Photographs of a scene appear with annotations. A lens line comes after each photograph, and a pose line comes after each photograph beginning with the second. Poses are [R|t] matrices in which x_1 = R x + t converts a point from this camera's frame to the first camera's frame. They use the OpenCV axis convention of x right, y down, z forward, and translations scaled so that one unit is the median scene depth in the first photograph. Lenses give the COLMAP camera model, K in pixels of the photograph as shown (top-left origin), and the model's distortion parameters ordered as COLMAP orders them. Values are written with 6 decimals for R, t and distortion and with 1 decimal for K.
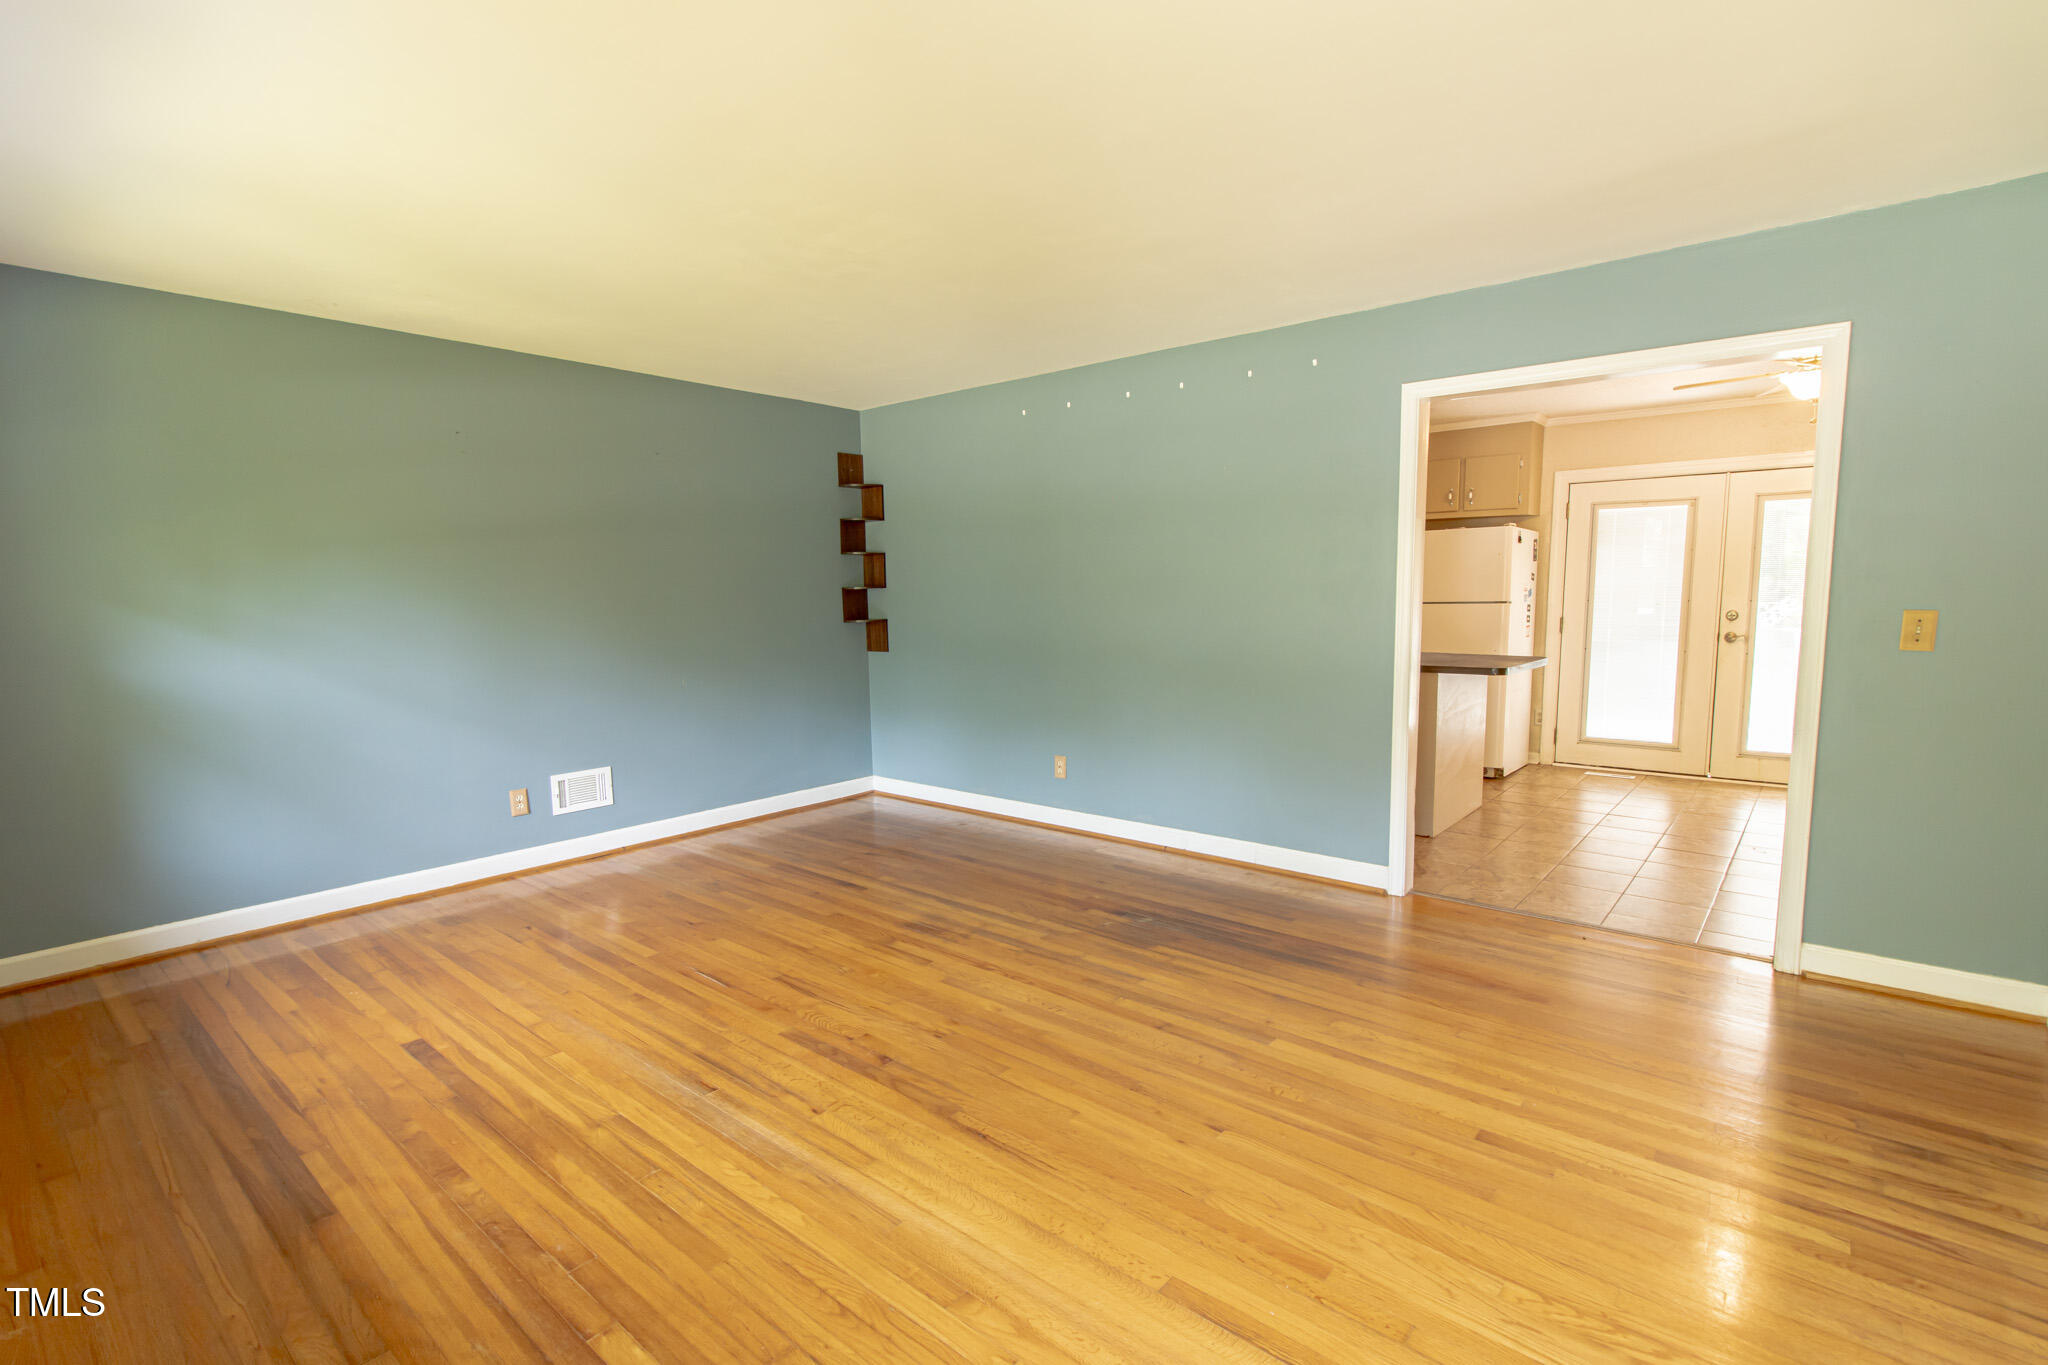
lens RADIAL K [[945.3, 0, 1027.6], [0, 945.3, 687.9], [0, 0, 1]] dist [-0.000491, -0.000059]
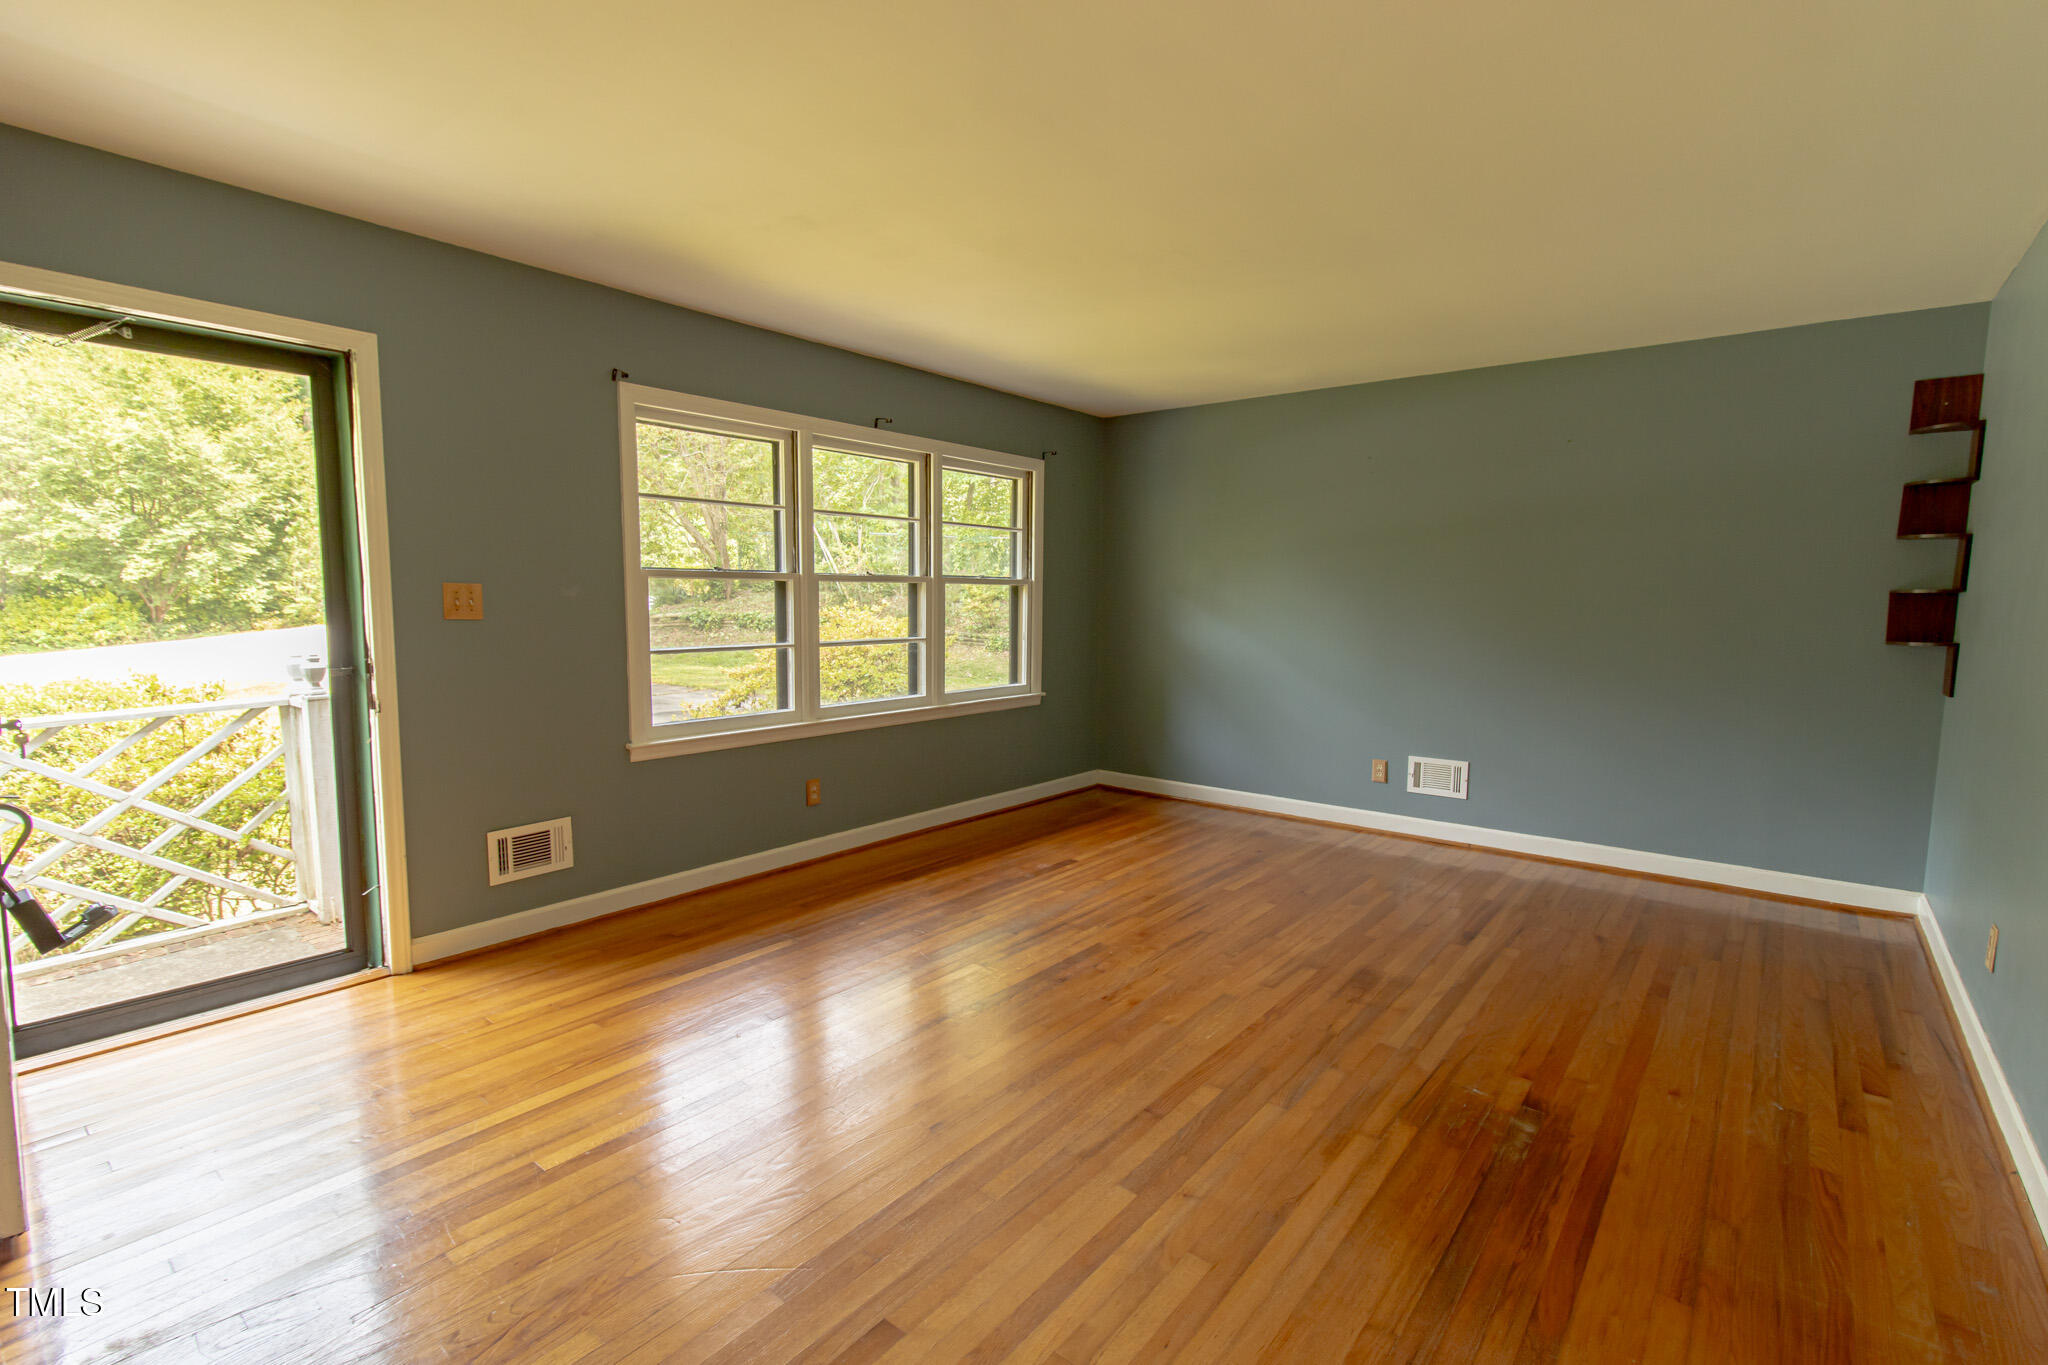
lens RADIAL K [[945.3, 0, 1027.6], [0, 945.3, 687.9], [0, 0, 1]] dist [-0.000491, -0.000059]
pose [[0.019450, 0.114571, -0.993225, 0.669829], [-0.114635, 0.987117, 0.111622, -0.067148], [0.993217, 0.111688, 0.032334, 0.594208]]
